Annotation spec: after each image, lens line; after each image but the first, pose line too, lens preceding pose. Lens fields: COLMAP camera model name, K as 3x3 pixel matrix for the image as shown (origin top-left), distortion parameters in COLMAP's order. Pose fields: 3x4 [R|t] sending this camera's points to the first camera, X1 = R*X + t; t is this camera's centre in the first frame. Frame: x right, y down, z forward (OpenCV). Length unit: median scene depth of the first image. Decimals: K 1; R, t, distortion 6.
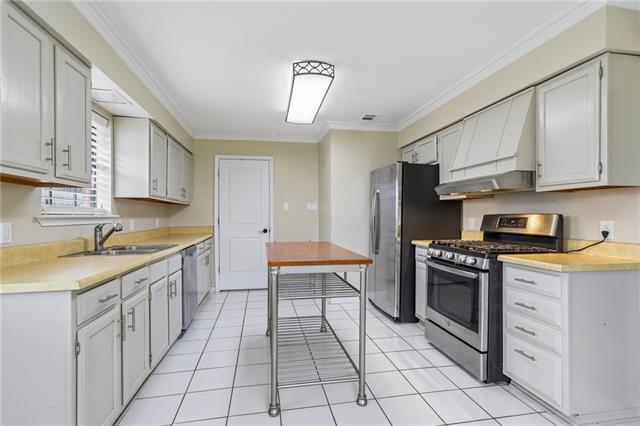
lens RADIAL K [[307.9, 0, 321.7], [0, 307.9, 215.3], [0, 0, 1]] dist [0.003301, 0.000428]
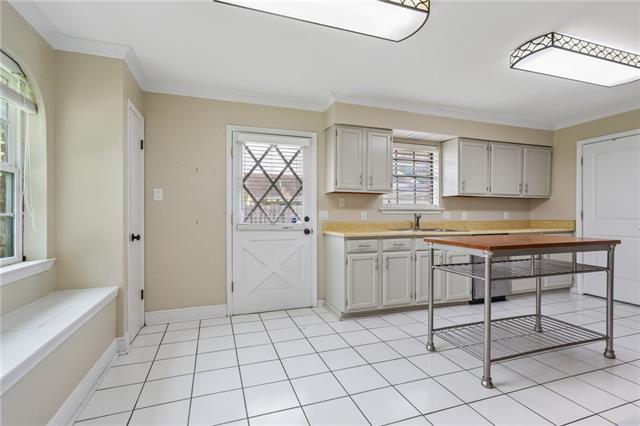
lens RADIAL K [[307.9, 0, 322.5], [0, 307.9, 214.8], [0, 0, 1]] dist [0.003301, 0.000428]
pose [[0.150392, 0.003543, -0.988620, 0.705777], [0.001301, 0.999992, 0.003782, 0.023123], [0.988626, -0.001855, 0.150387, 0.200334]]
